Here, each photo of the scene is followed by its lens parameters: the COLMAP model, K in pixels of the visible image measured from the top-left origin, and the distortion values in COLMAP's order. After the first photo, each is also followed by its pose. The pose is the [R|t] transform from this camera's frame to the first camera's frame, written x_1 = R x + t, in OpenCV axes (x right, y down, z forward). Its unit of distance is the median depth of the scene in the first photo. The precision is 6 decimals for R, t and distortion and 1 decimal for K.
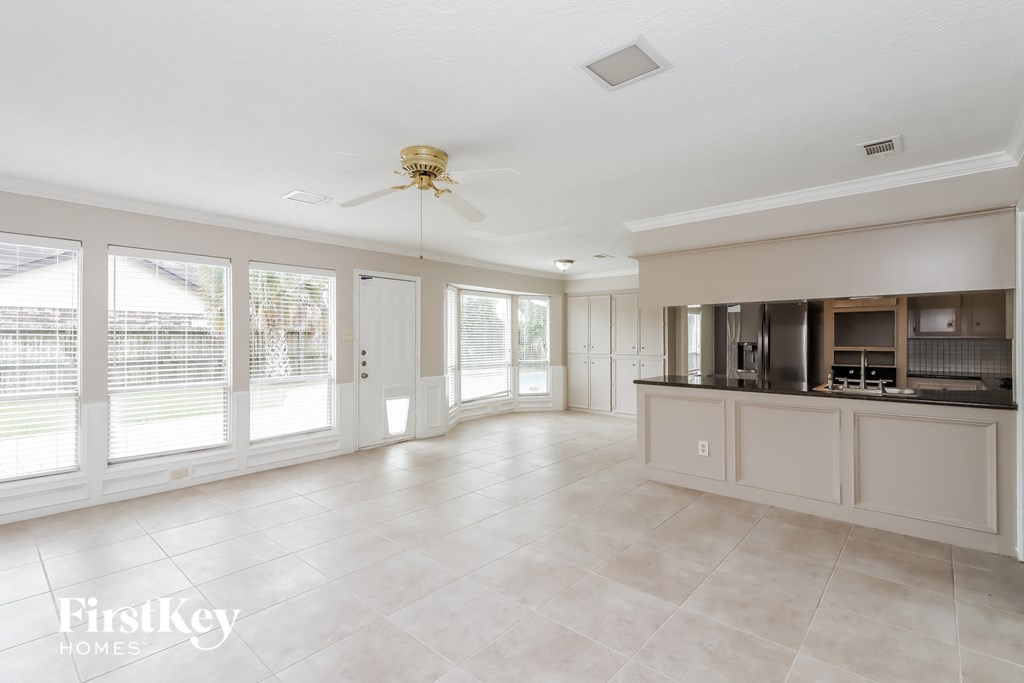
lens RADIAL K [[481.1, 0, 506.1], [0, 481.1, 338.0], [0, 0, 1]] dist [0.014953, -0.003142]
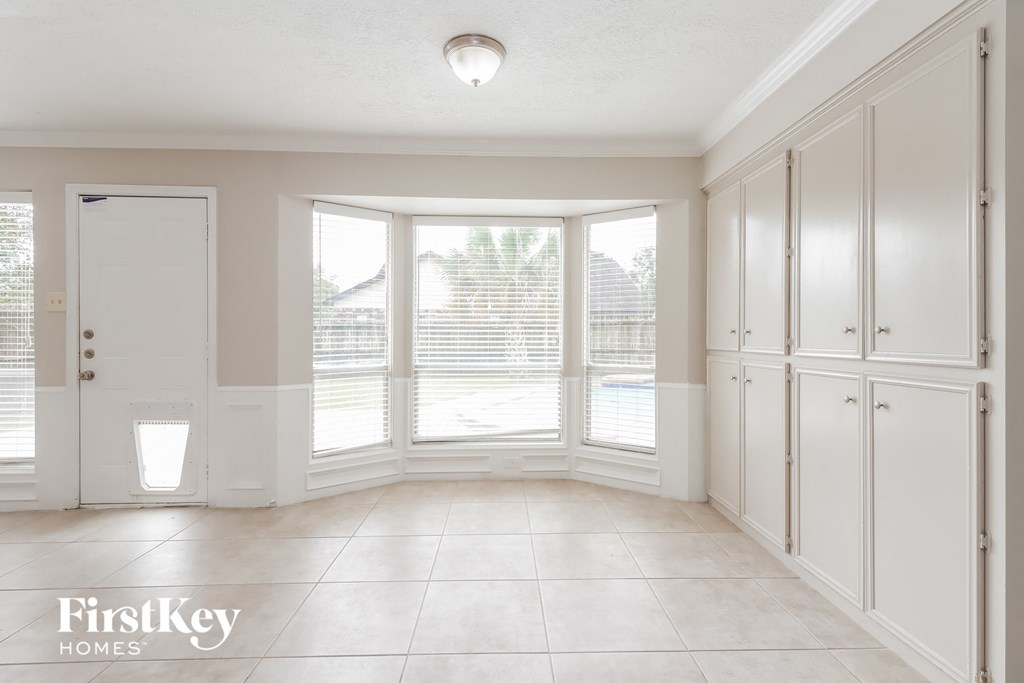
lens RADIAL K [[481.1, 0, 513.4], [0, 481.1, 344.6], [0, 0, 1]] dist [0.014953, -0.003142]
pose [[0.685345, 0.011024, -0.728135, 0.340873], [-0.002314, 0.999913, 0.012960, 0.025698], [0.728215, -0.007197, 0.685311, 0.736851]]
